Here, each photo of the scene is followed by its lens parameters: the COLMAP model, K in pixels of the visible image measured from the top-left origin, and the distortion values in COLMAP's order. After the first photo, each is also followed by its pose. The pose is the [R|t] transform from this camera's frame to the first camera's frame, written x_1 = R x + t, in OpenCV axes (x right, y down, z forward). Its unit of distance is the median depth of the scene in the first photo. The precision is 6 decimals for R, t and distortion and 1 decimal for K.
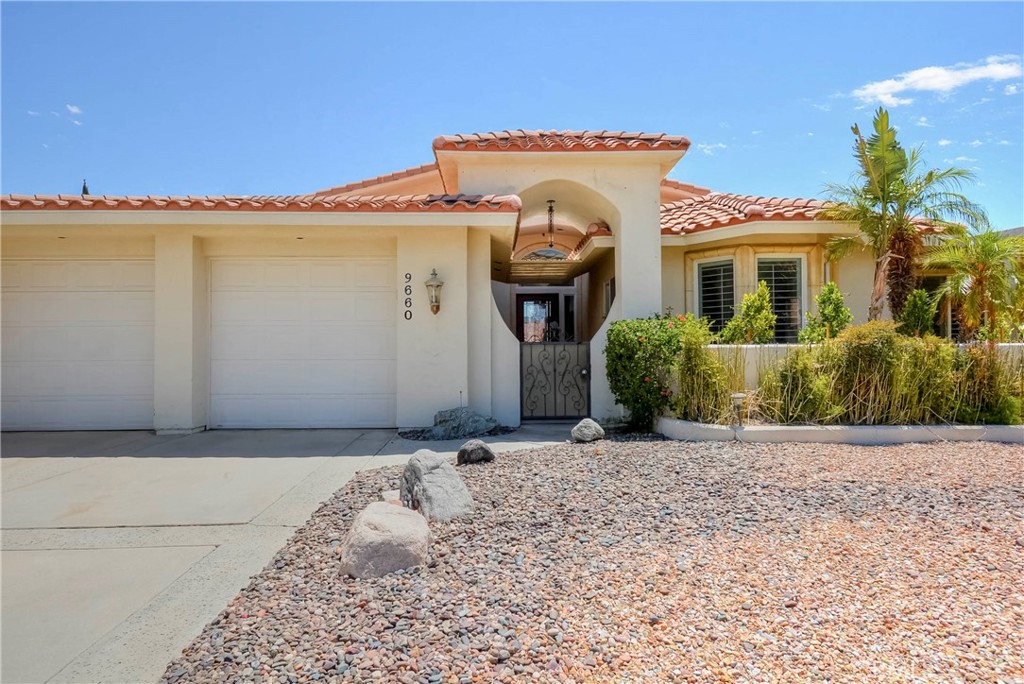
lens RADIAL K [[617.6, 0, 493.0], [0, 617.6, 347.9], [0, 0, 1]] dist [-0.002084, -0.002299]
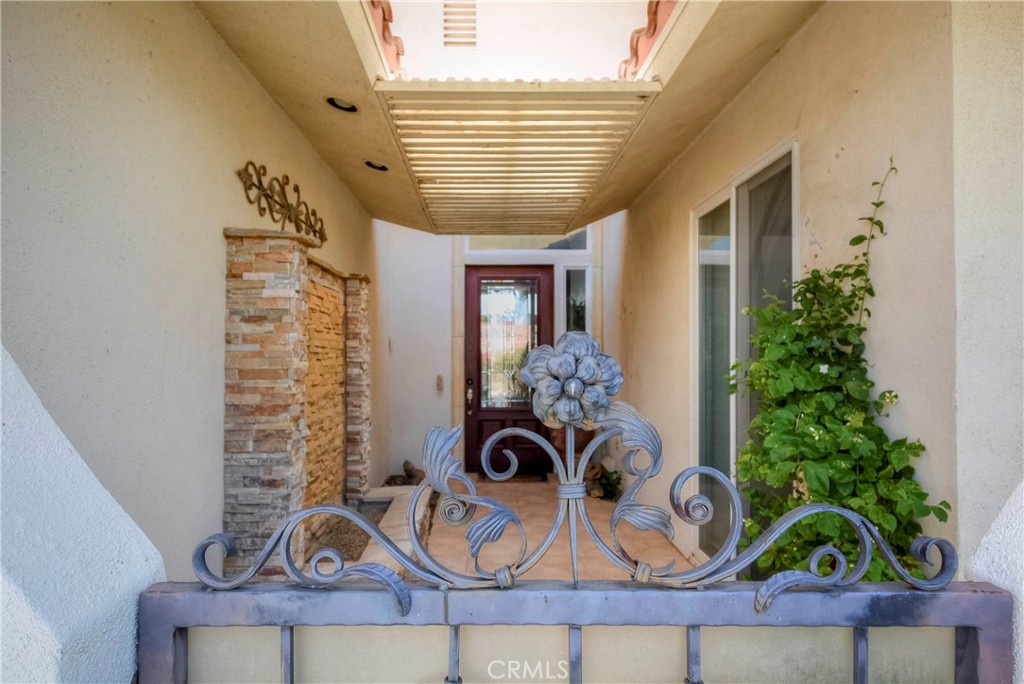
lens RADIAL K [[617.6, 0, 493.0], [0, 617.6, 347.9], [0, 0, 1]] dist [-0.002084, -0.002299]
pose [[0.999857, 0.003084, 0.016630, 0.093269], [-0.003023, 0.999989, -0.003653, -0.039584], [-0.016641, 0.003603, 0.999855, 0.948297]]
